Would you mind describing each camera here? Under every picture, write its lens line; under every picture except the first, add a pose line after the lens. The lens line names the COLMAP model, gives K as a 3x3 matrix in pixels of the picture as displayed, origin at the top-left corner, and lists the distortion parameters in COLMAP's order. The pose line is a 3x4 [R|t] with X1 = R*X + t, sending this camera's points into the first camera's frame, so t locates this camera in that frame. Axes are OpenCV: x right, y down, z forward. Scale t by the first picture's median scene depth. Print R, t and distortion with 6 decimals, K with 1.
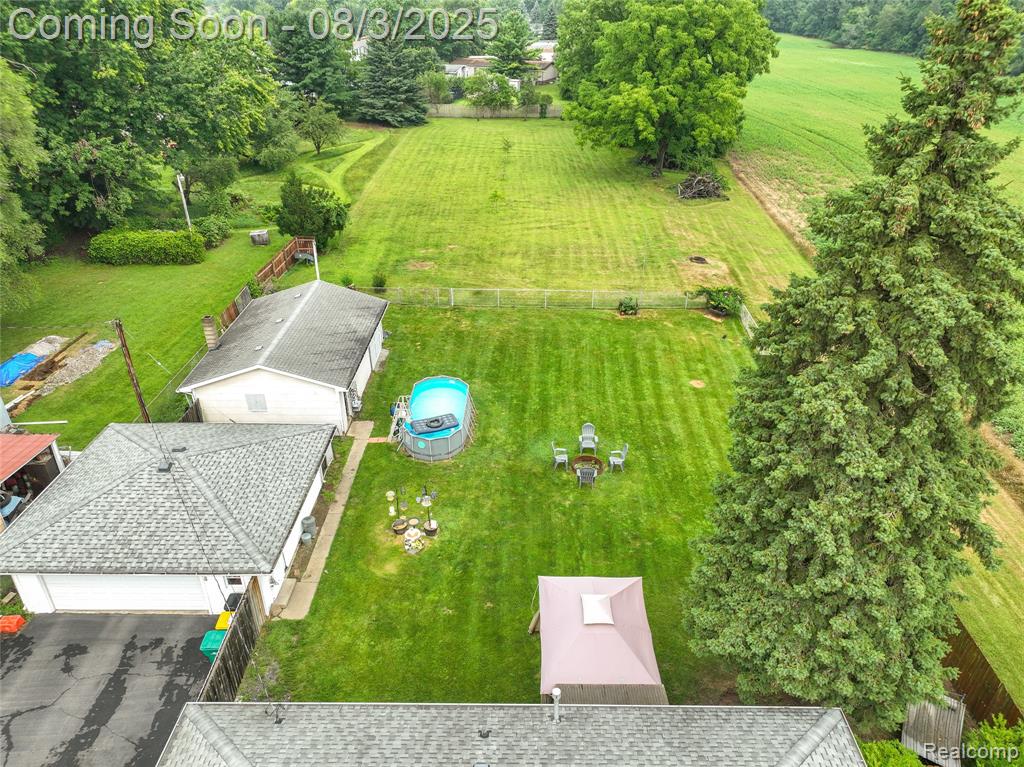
lens RADIAL K [[731.7, 0, 518.5], [0, 731.7, 386.6], [0, 0, 1]] dist [-0.000771, 0.016659]
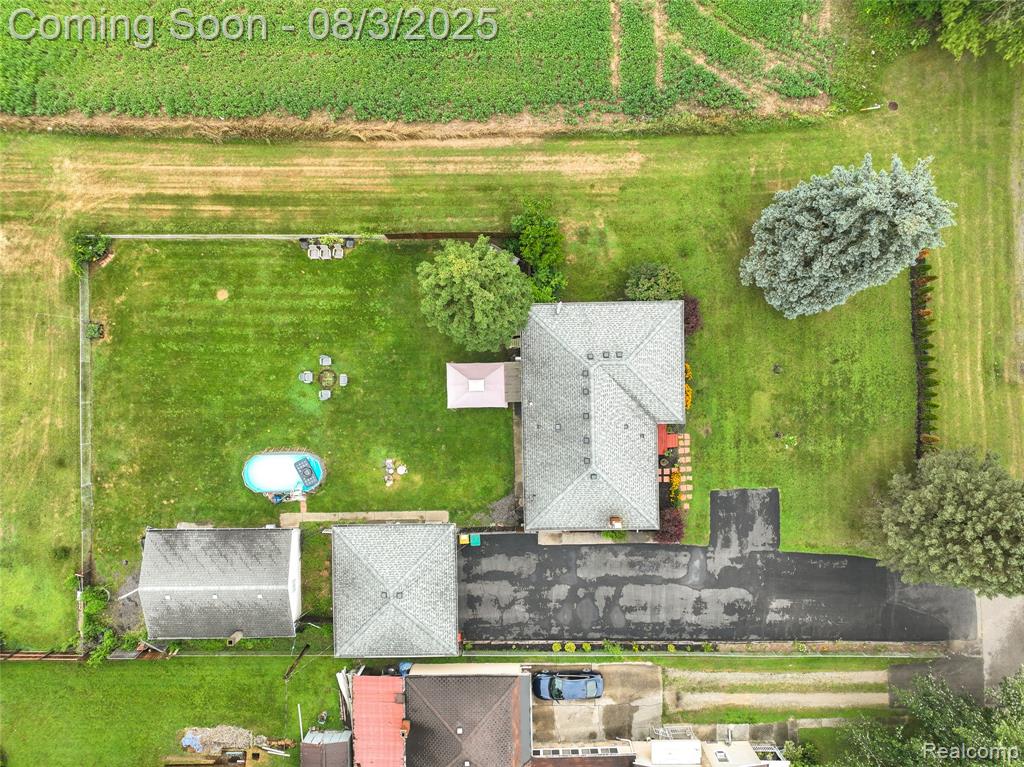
lens RADIAL K [[731.7, 0, 518.5], [0, 731.7, 386.6], [0, 0, 1]] dist [-0.000771, 0.016659]
pose [[-0.028172, -0.999554, -0.009933, 0.037268], [0.489396, -0.022457, 0.871773, -0.544524], [-0.871607, 0.019699, 0.489810, -0.103717]]
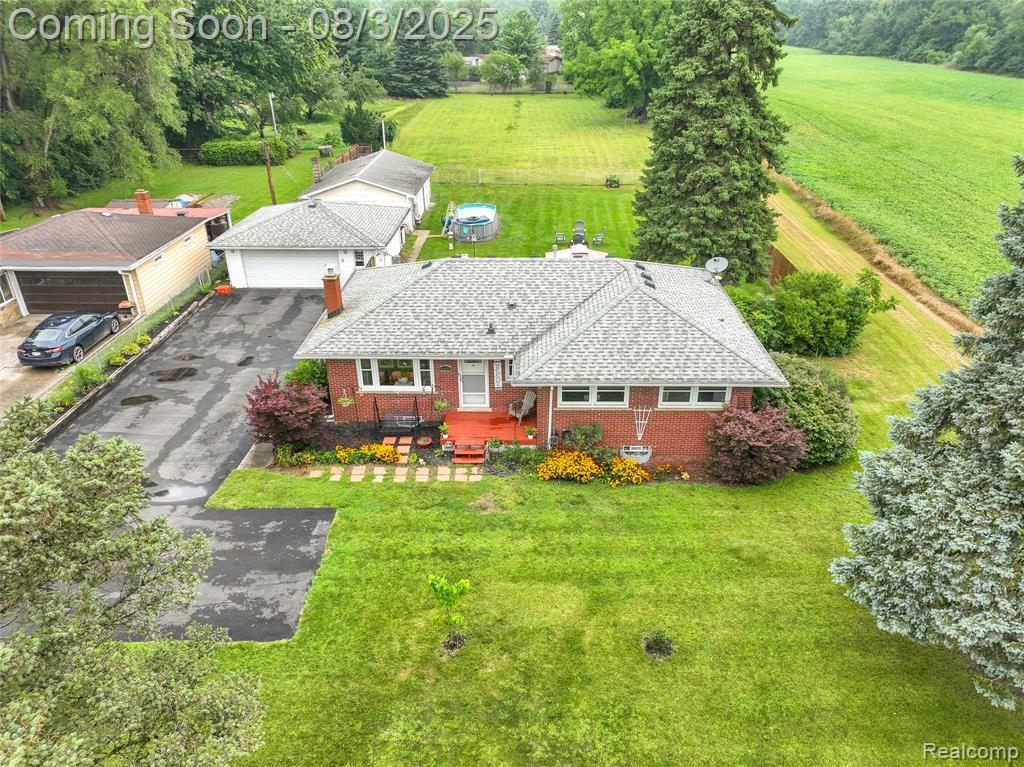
lens RADIAL K [[731.7, 0, 518.5], [0, 731.7, 386.6], [0, 0, 1]] dist [-0.000771, 0.016659]
pose [[0.999958, -0.002087, -0.008918, -0.006649], [0.001821, 0.999558, -0.029684, 0.206220], [0.008976, 0.029666, 0.999520, -0.217364]]
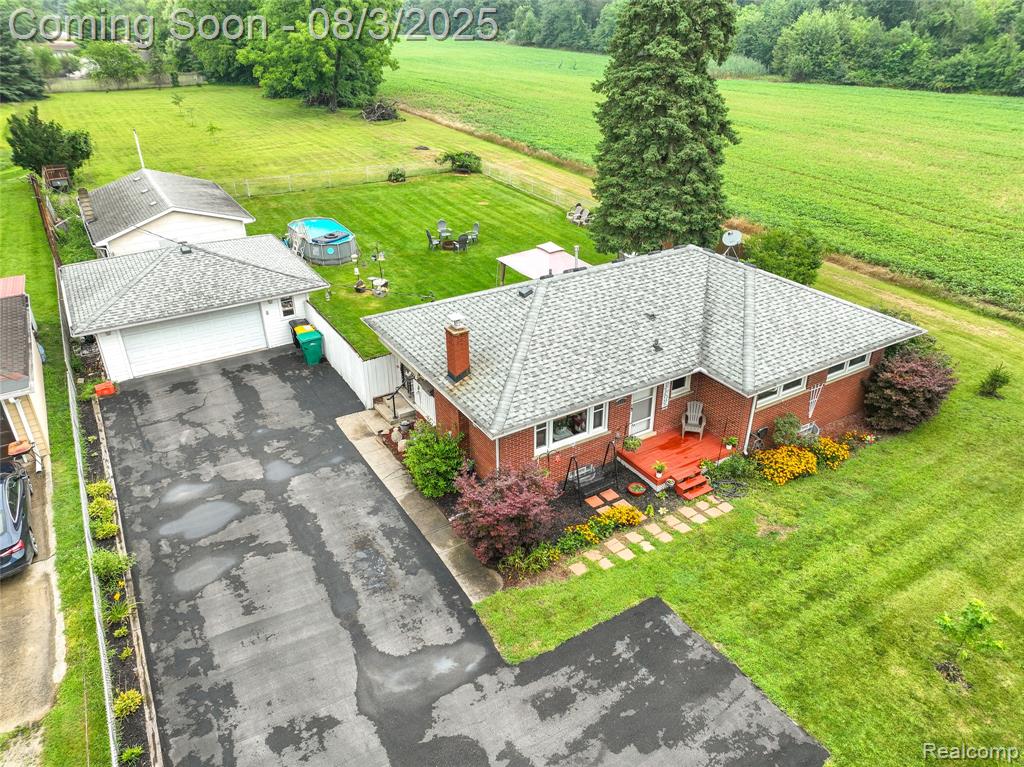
lens RADIAL K [[731.7, 0, 518.5], [0, 731.7, 386.6], [0, 0, 1]] dist [-0.000771, 0.016659]
pose [[0.845950, -0.258379, 0.466487, -0.237345], [0.262225, 0.963262, 0.058002, 0.148103], [-0.464335, 0.073257, 0.882624, -0.110683]]
